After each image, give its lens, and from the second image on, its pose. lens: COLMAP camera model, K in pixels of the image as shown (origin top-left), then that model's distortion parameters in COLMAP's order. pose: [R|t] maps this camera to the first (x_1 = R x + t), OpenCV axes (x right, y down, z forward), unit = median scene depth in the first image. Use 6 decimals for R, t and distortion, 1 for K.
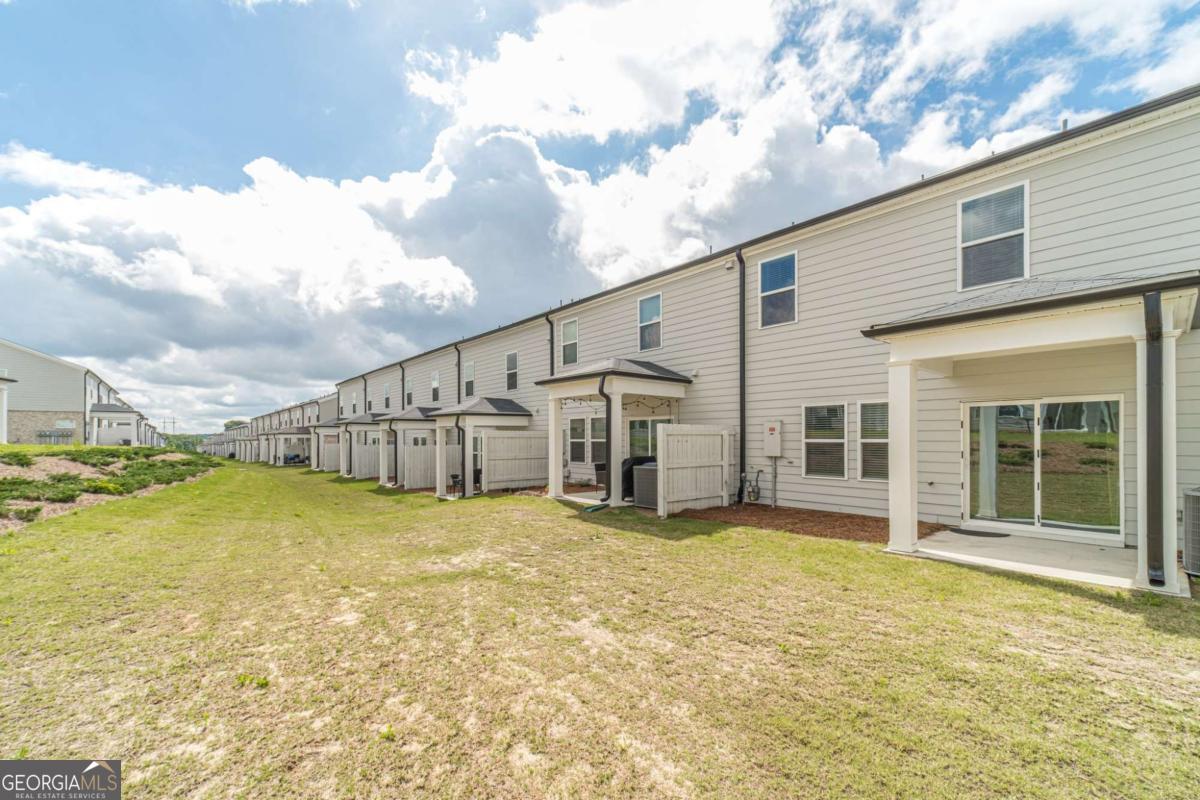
lens RADIAL K [[492.5, 0, 630.7], [0, 492.5, 435.0], [0, 0, 1]] dist [0.012122, -0.000094]
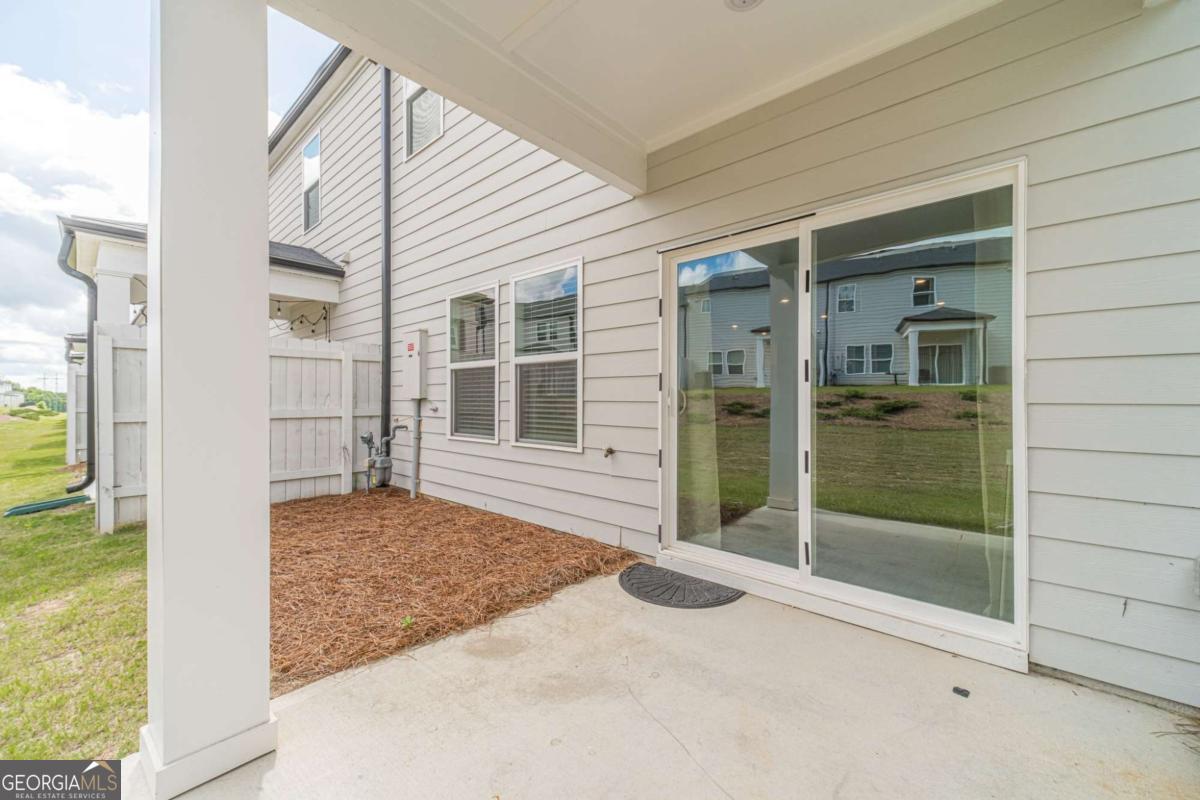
lens RADIAL K [[471.7, 0, 634.9], [0, 471.7, 396.6], [0, 0, 1]] dist [0.002469, -0.000701]
pose [[0.987624, 0.005472, 0.156744, 0.441478], [-0.006222, 0.999971, 0.004291, 0.037508], [-0.156716, -0.005213, 0.987630, 0.467612]]
